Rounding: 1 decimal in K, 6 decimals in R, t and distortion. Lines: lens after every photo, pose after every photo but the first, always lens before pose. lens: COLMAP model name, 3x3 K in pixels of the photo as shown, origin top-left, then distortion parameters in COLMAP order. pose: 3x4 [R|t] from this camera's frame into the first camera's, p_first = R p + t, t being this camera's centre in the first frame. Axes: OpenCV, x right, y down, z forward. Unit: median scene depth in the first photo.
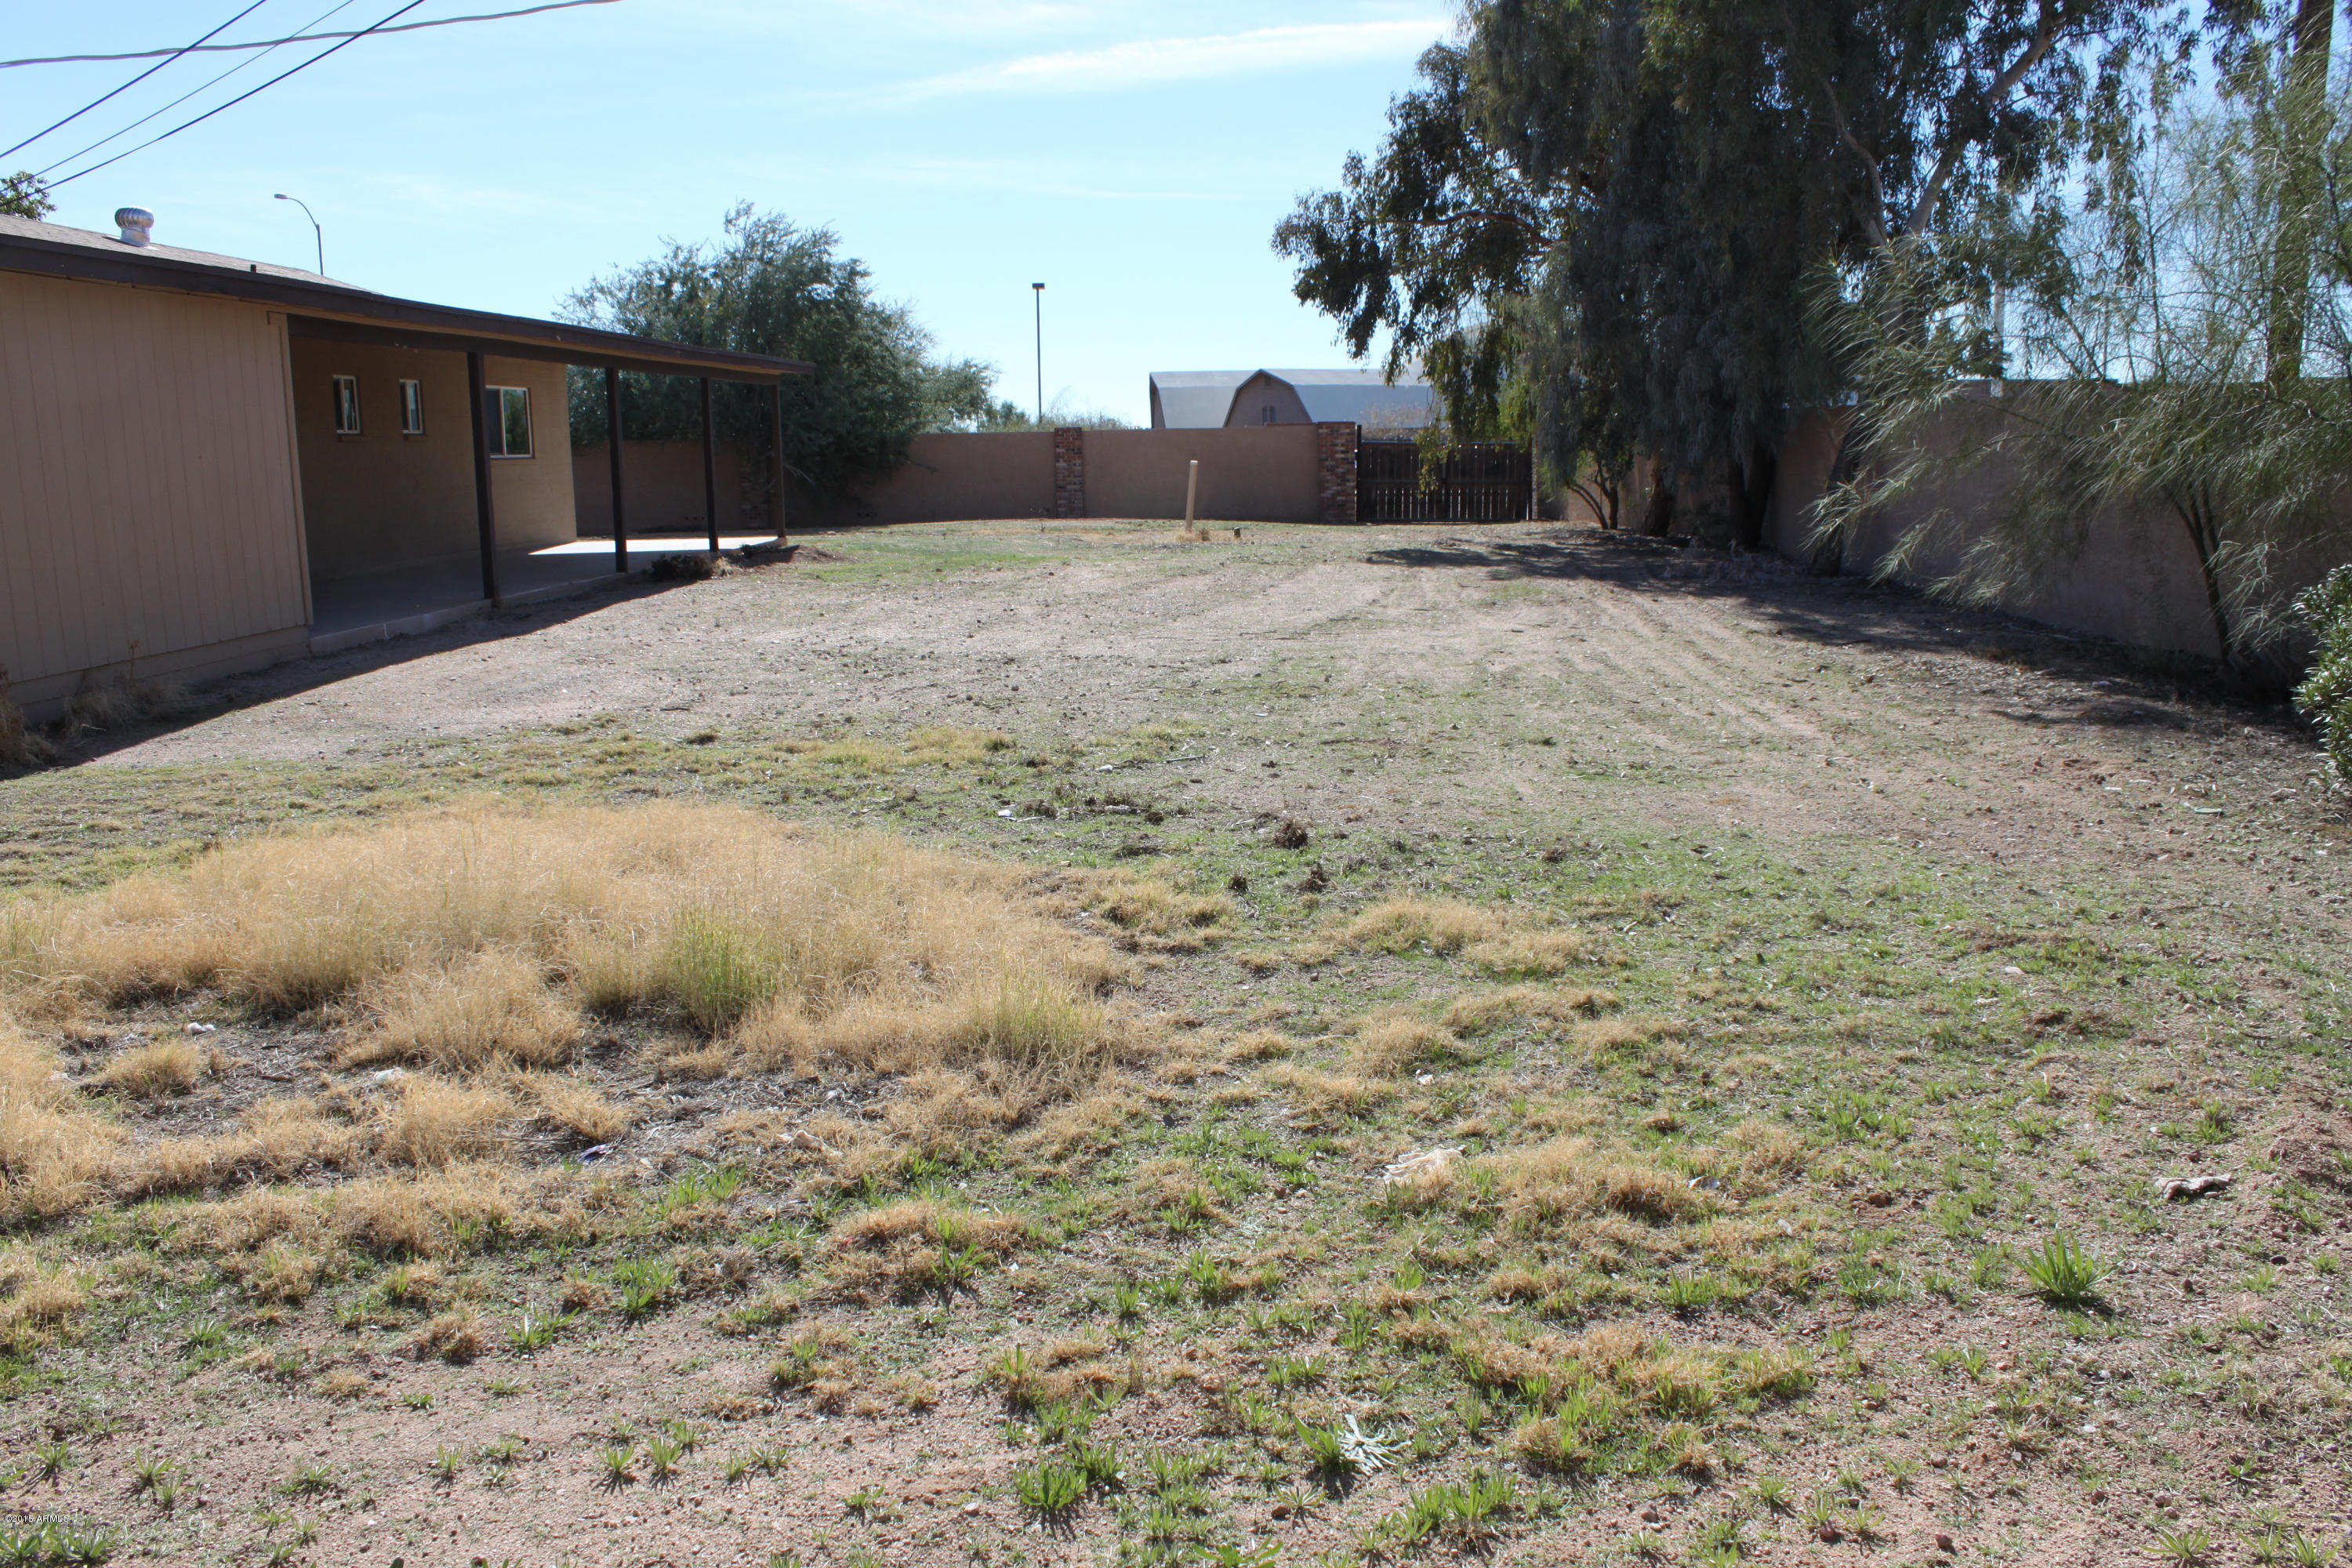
lens RADIAL K [[1951.7, 0, 1182.1], [0, 1951.7, 785.8], [0, 0, 1]] dist [-0.142878, 0.140855]
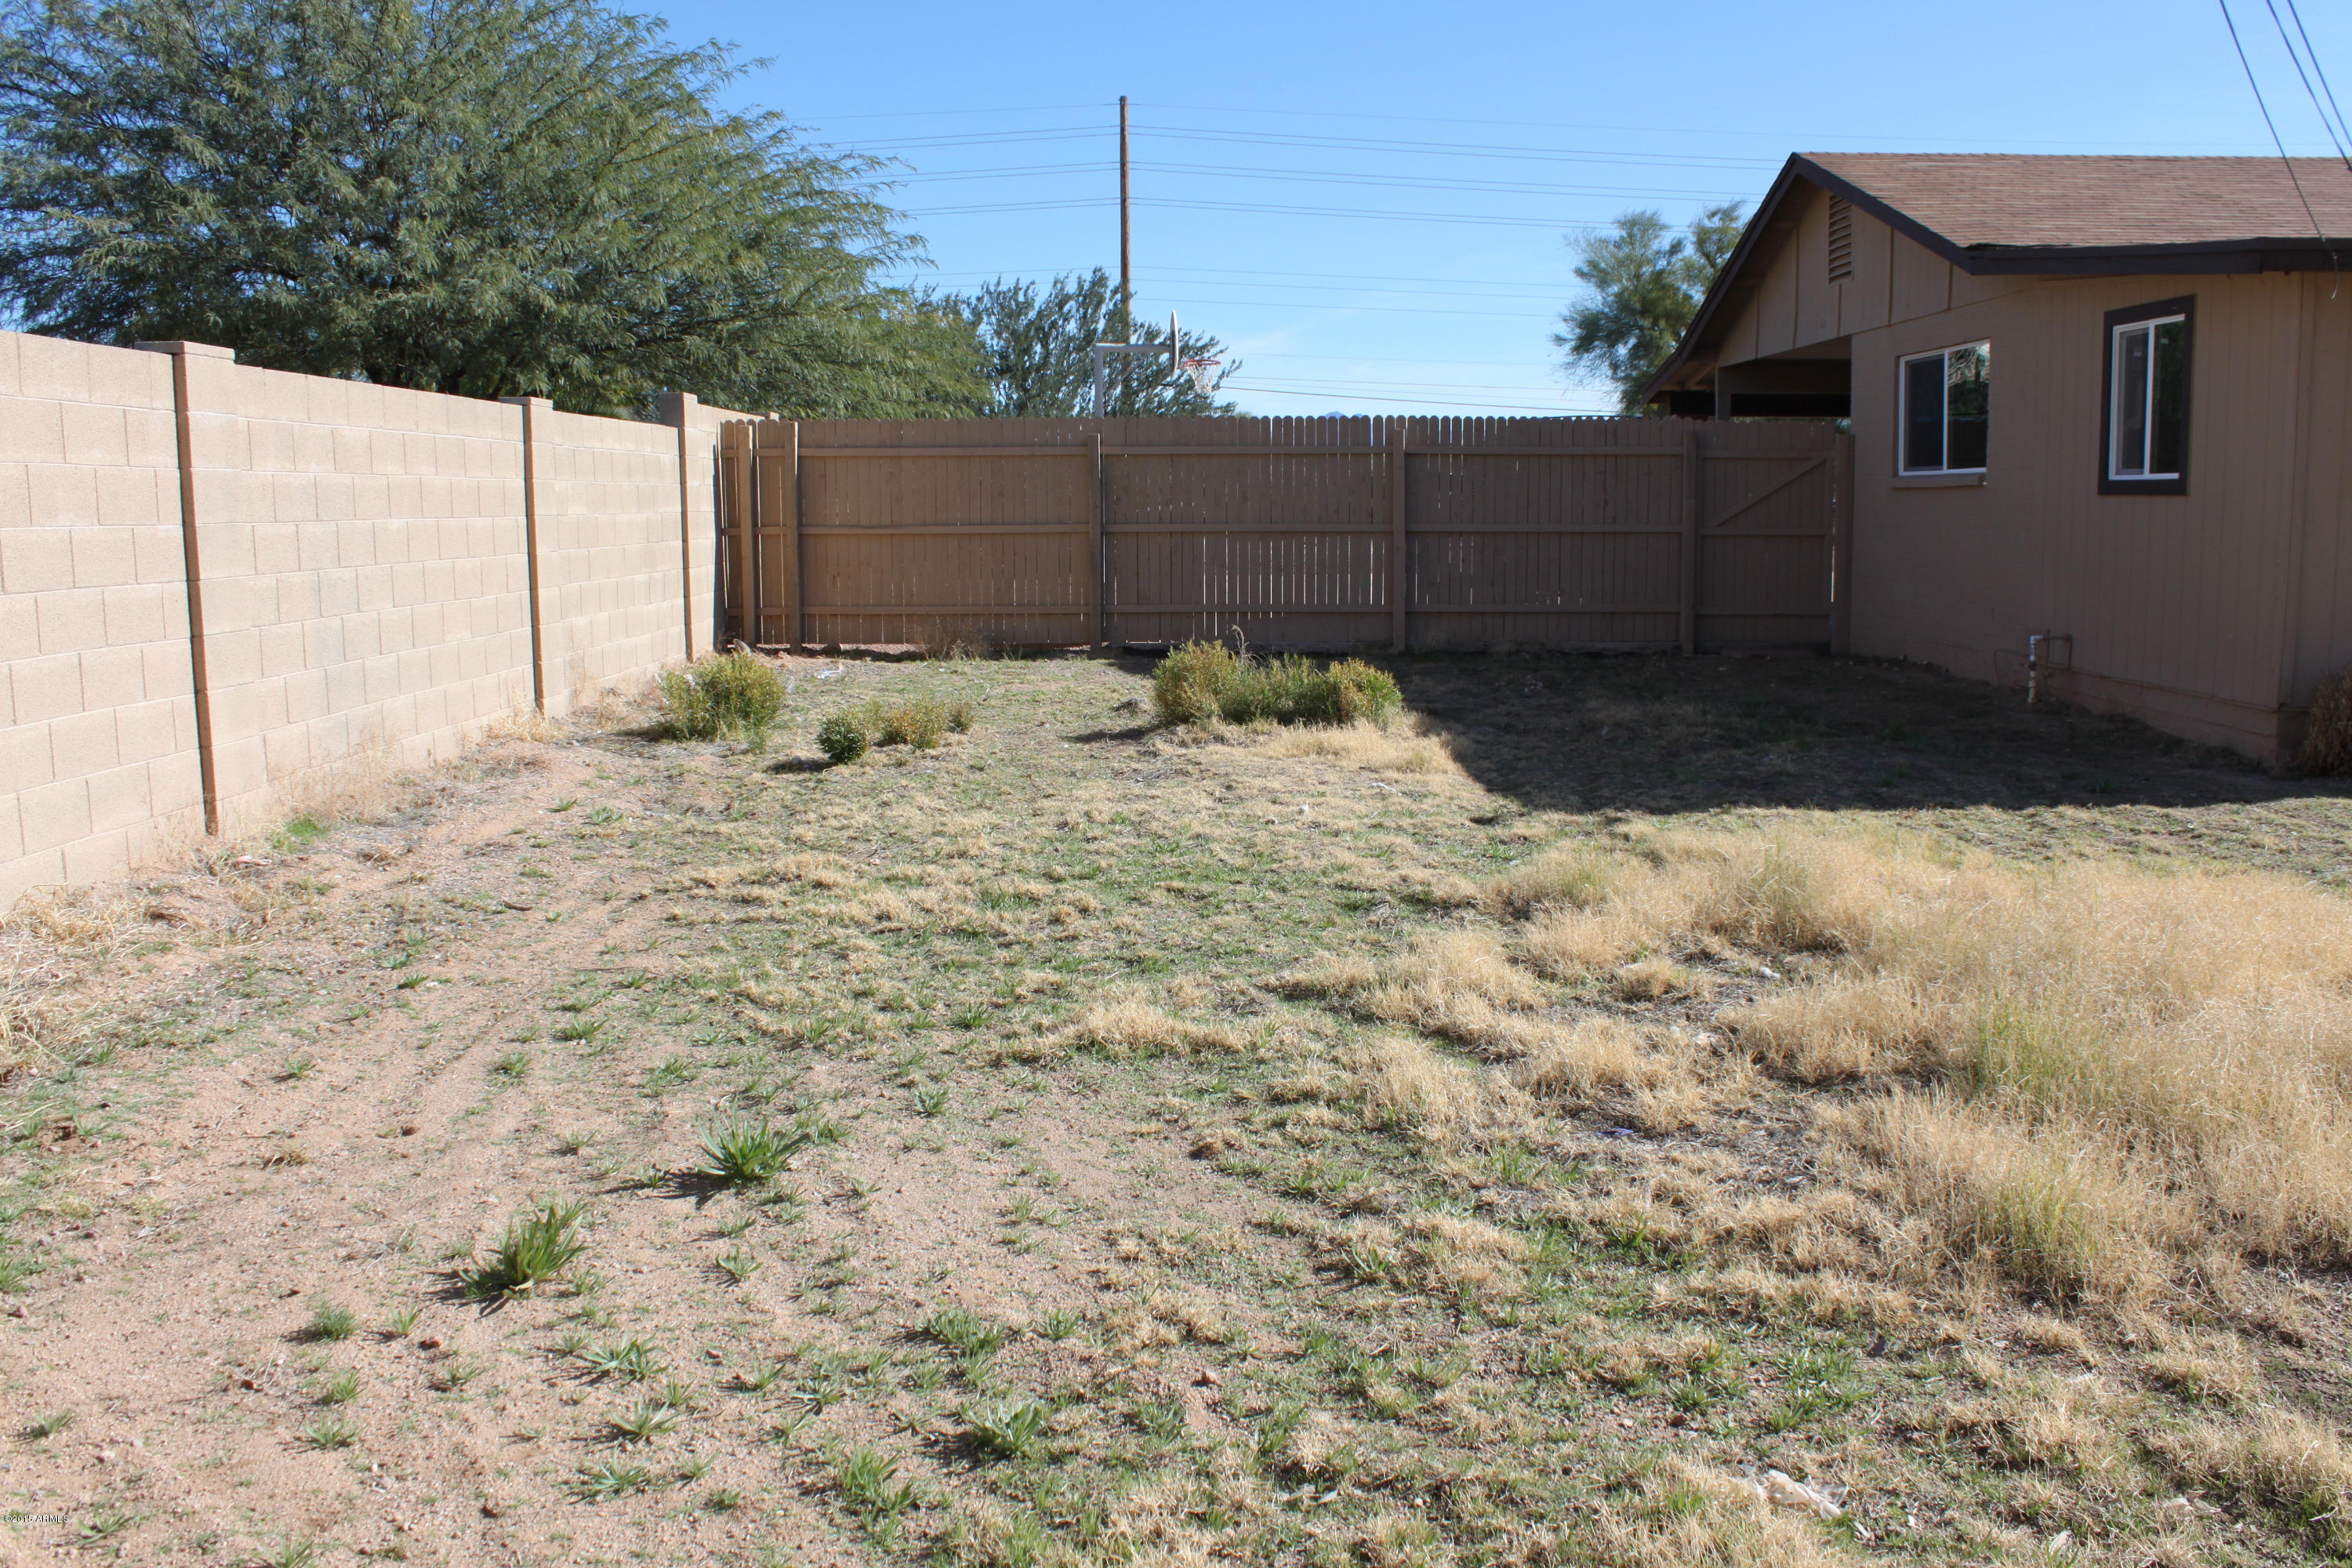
lens RADIAL K [[2021.0, 0, 1205.7], [0, 2021.0, 785.8], [0, 0, 1]] dist [-0.161535, 0.152215]
pose [[0.059565, 0.162865, -0.984849, 0.218533], [-0.167131, 0.974301, 0.151012, -0.037435], [0.984134, 0.155604, 0.085254, 0.188923]]
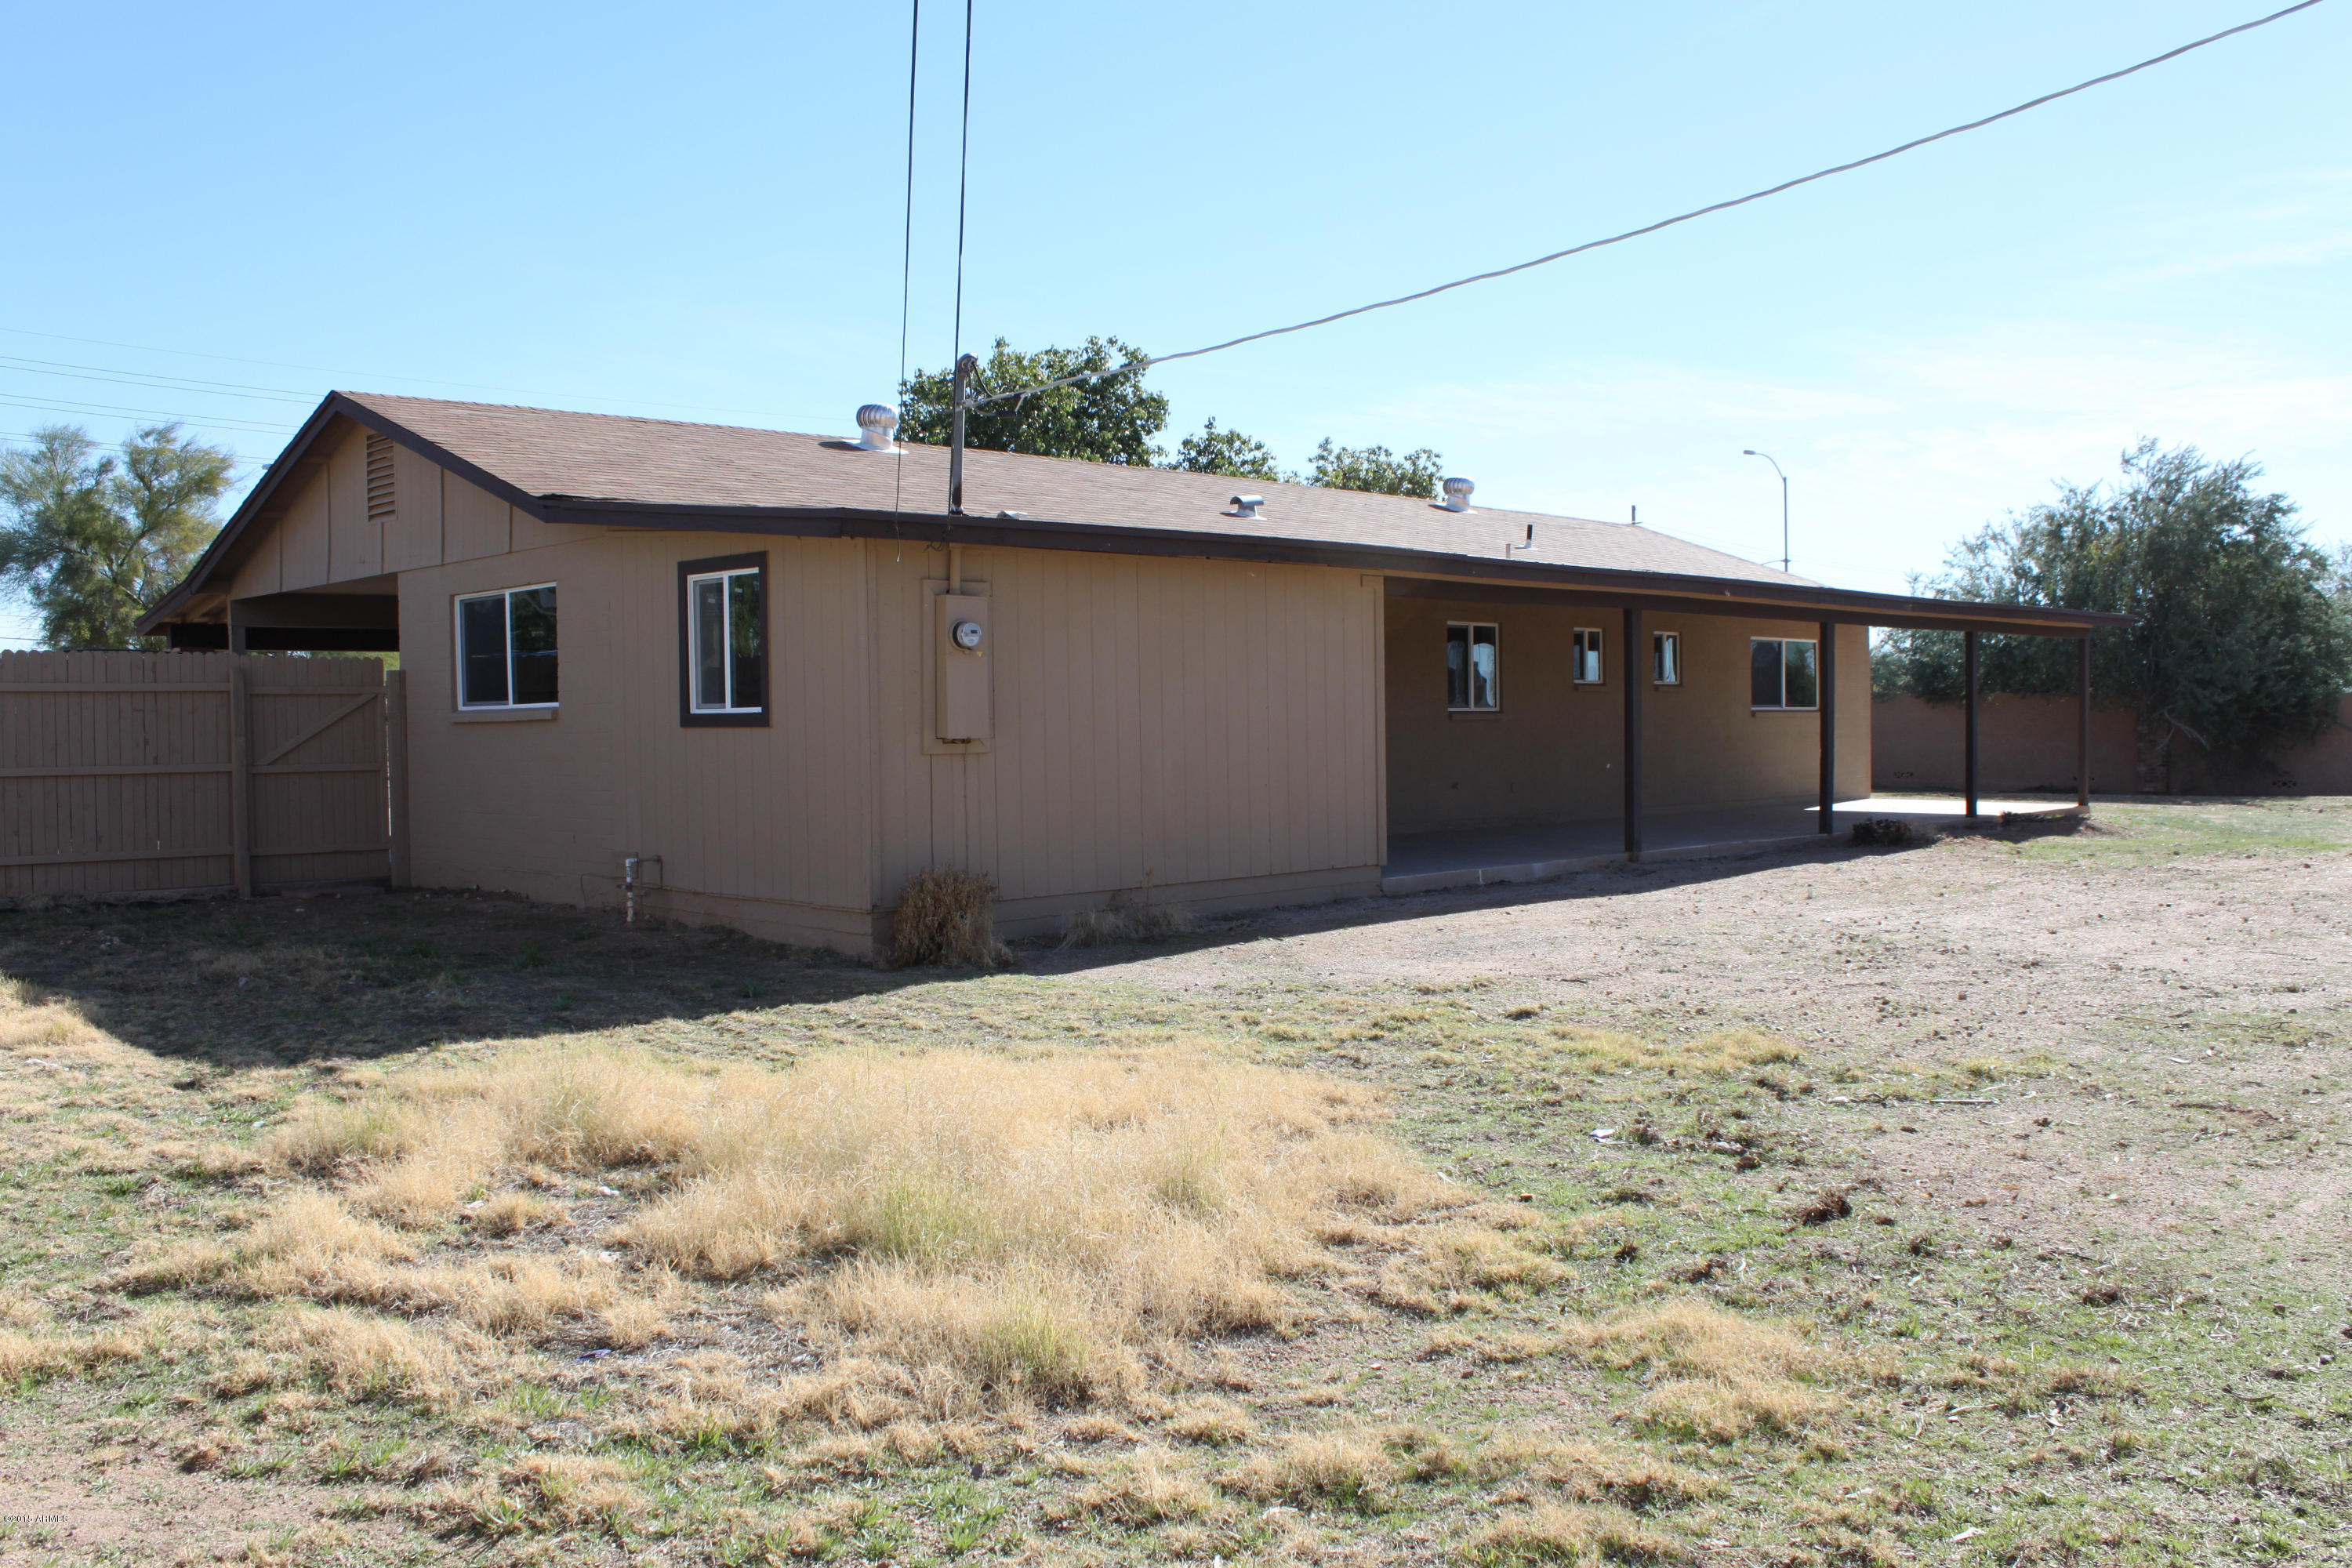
lens RADIAL K [[2021.0, 0, 1205.7], [0, 2021.0, 785.8], [0, 0, 1]] dist [-0.161535, 0.152215]
pose [[0.735202, 0.039207, -0.676714, 0.208528], [-0.125243, 0.988994, -0.078768, -0.026130], [0.666178, 0.142664, 0.732021, 0.102480]]
